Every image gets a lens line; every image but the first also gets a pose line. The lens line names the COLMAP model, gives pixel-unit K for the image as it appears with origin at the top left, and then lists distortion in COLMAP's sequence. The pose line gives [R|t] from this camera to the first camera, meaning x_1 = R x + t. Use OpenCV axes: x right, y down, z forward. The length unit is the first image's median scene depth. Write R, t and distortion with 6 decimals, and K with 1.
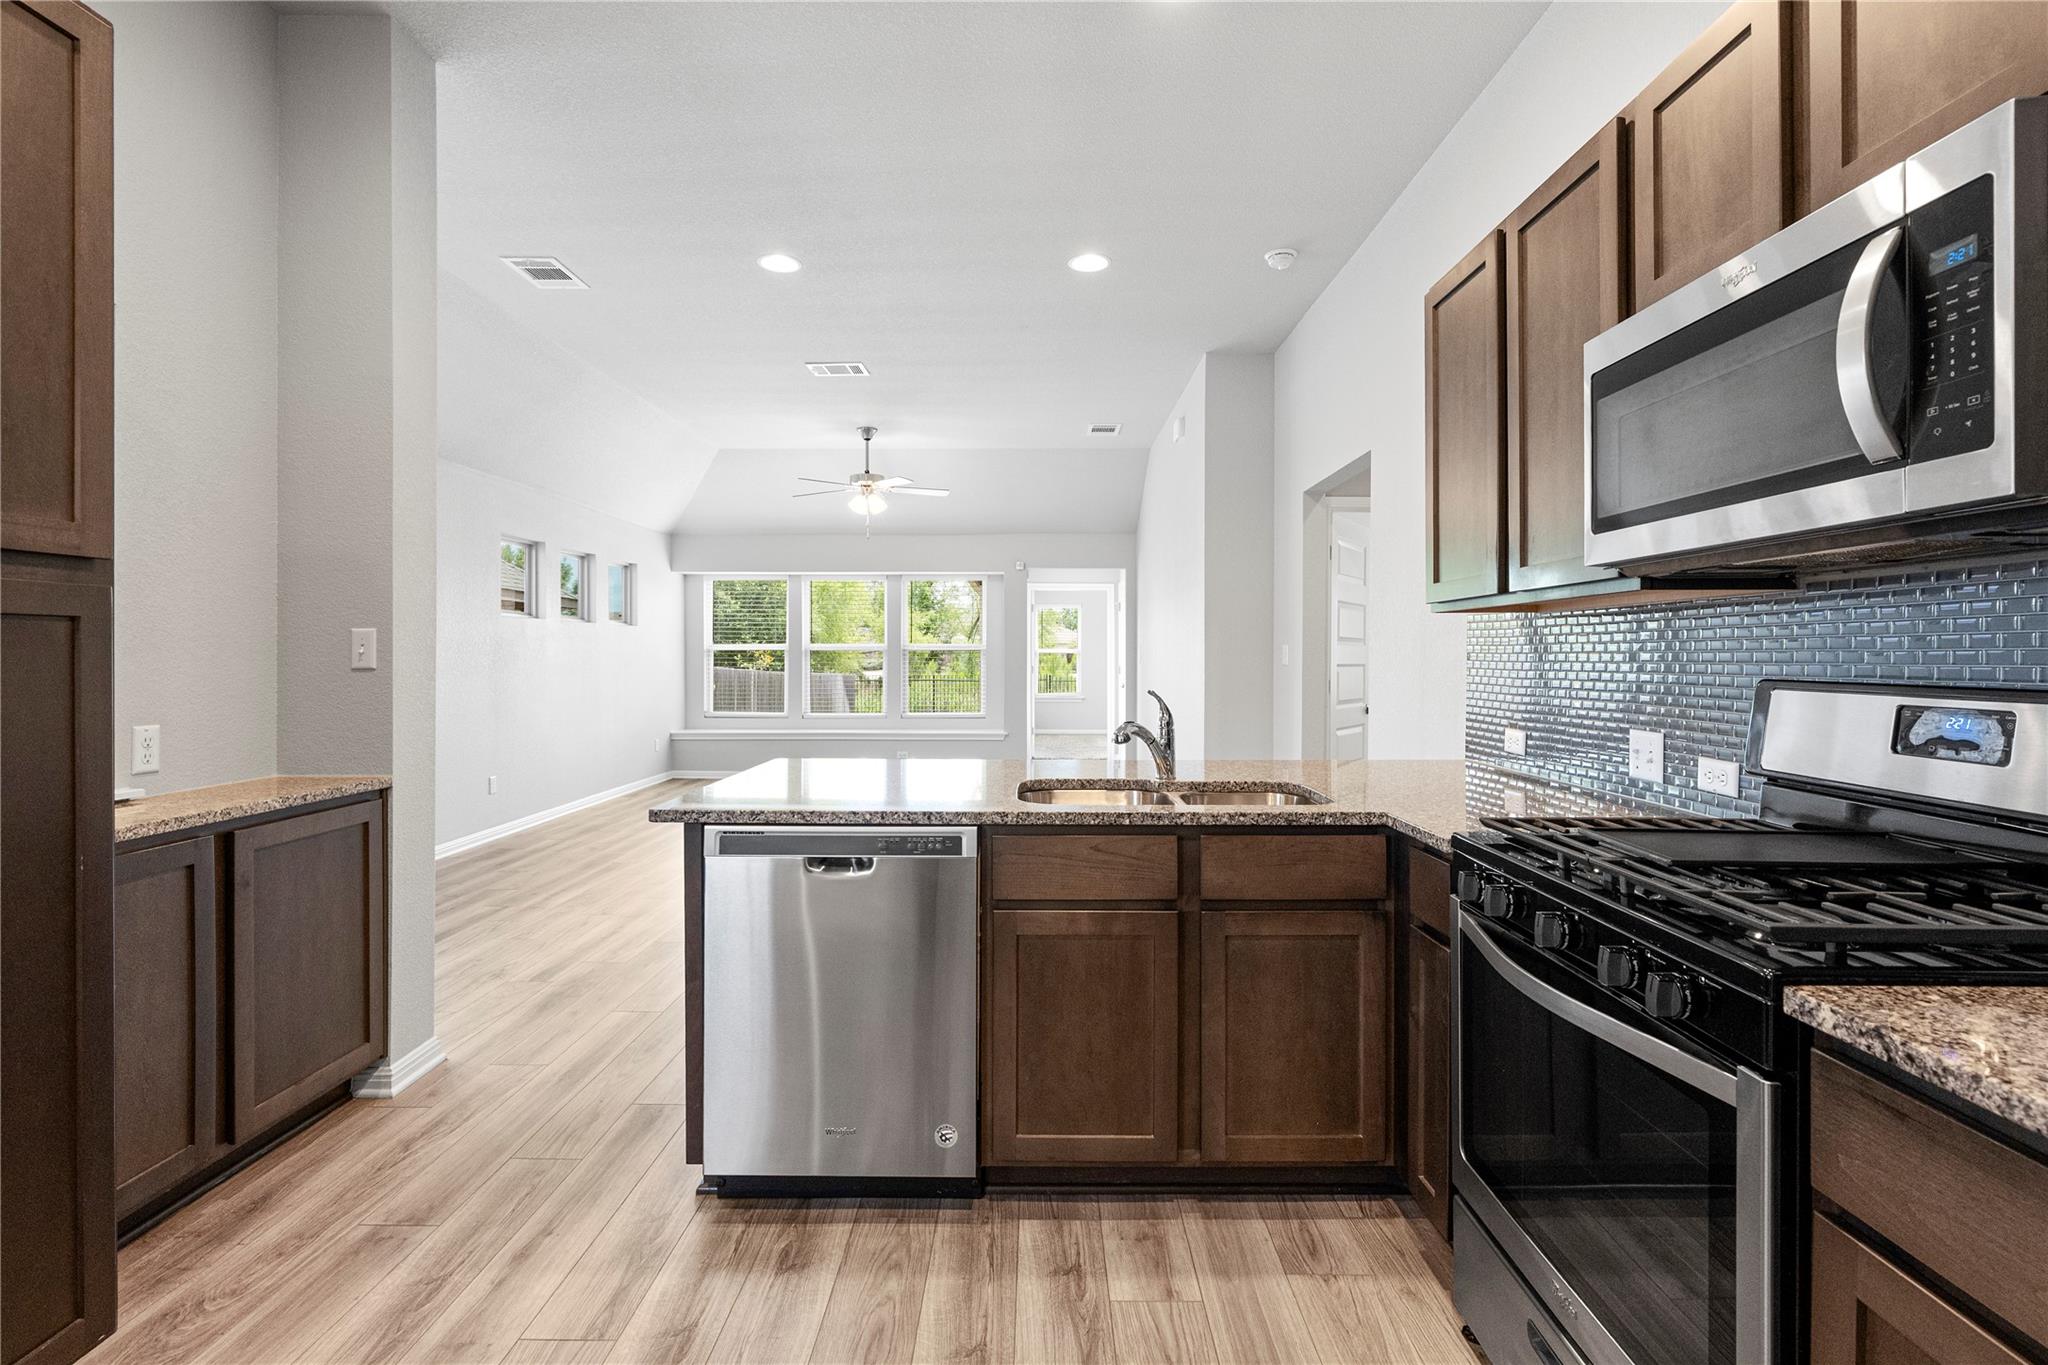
lens RADIAL K [[942.9, 0, 1024.9], [0, 942.9, 669.4], [0, 0, 1]] dist [-0.003922, -0.000002]
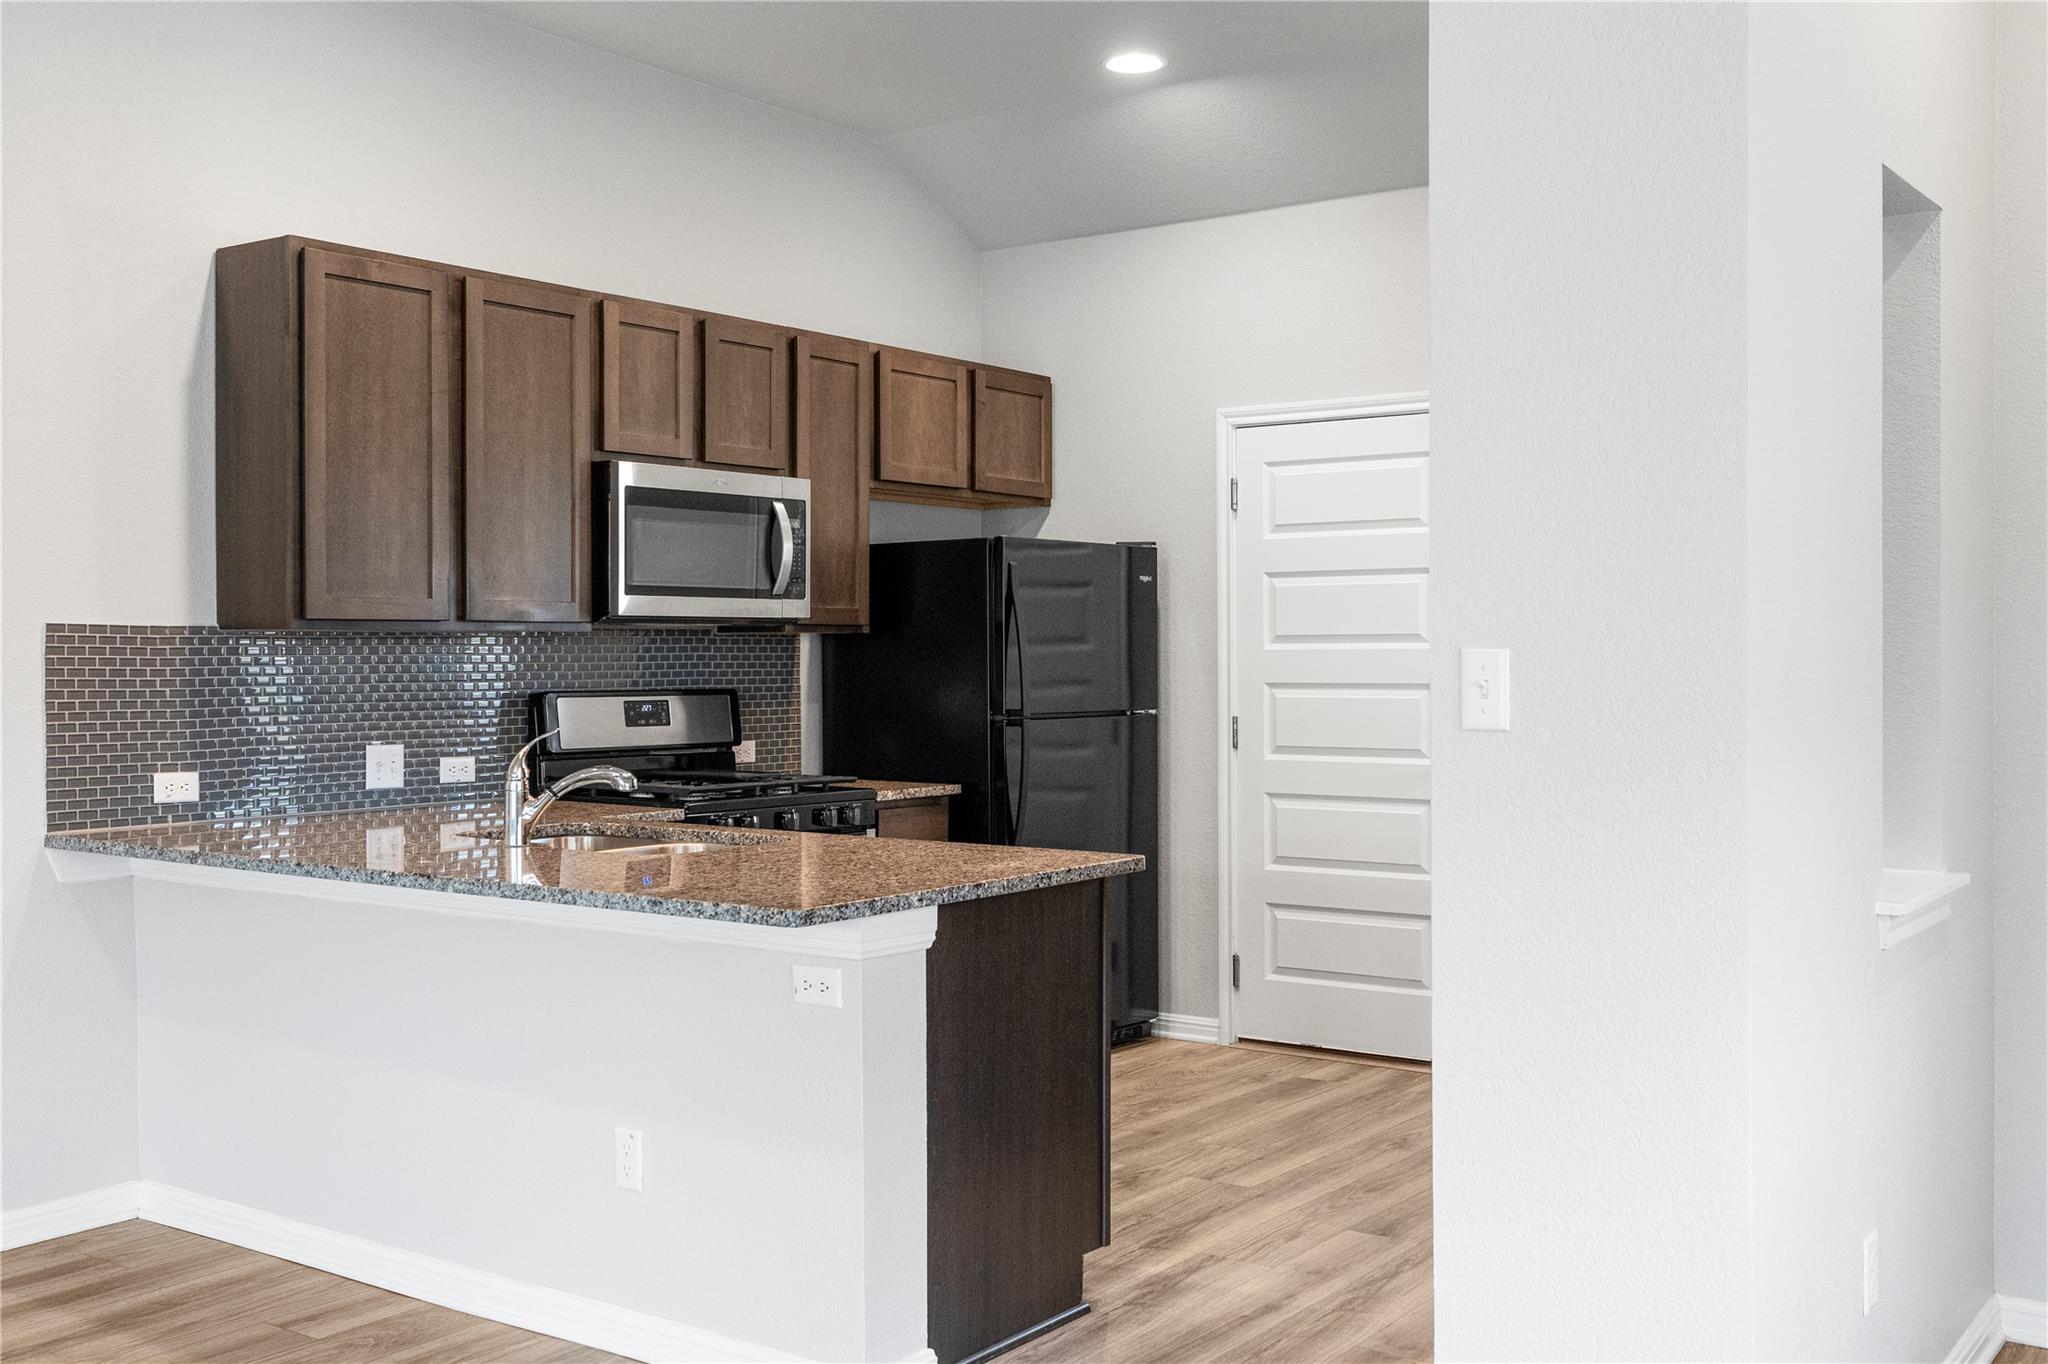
lens RADIAL K [[2022.2, 0, 1031.1], [0, 2022.2, 674.0], [0, 0, 1]] dist [0.005626, 0.001039]
pose [[-0.816857, -0.008549, 0.576777, -1.143017], [0.007056, 0.999667, 0.024810, -0.061348], [-0.576797, 0.024336, -0.816525, 2.123413]]
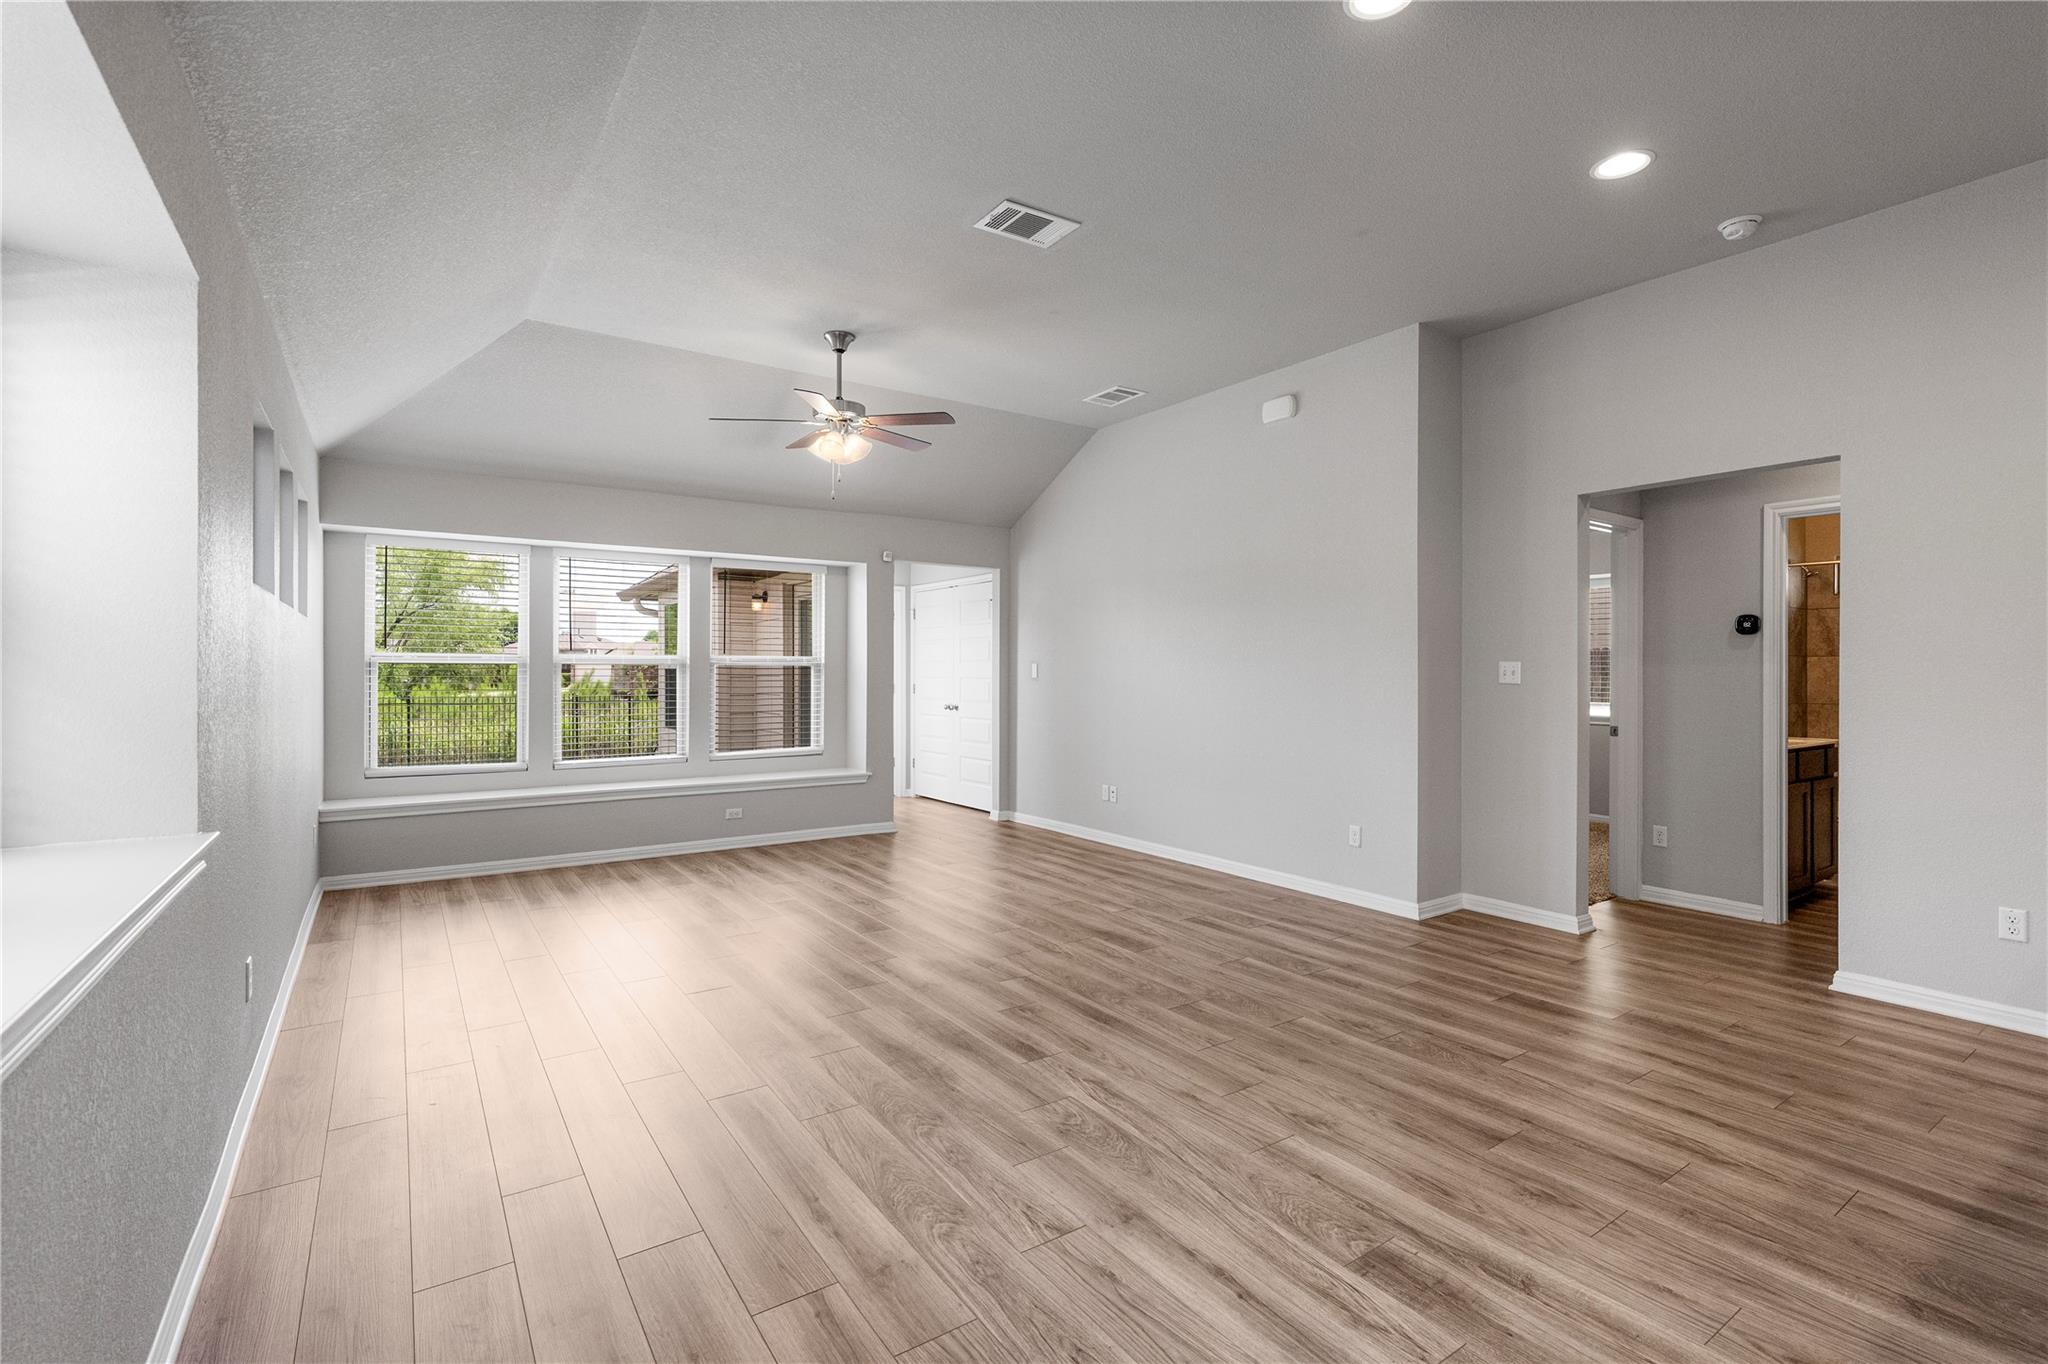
lens RADIAL K [[919.7, 0, 1026.4], [0, 919.7, 690.4], [0, 0, 1]] dist [-0.004138, -0.000209]
pose [[0.815918, -0.013648, 0.578006, -1.253863], [0.009089, 0.999901, 0.010780, -0.024137], [-0.578096, -0.003542, 0.815961, 1.116127]]
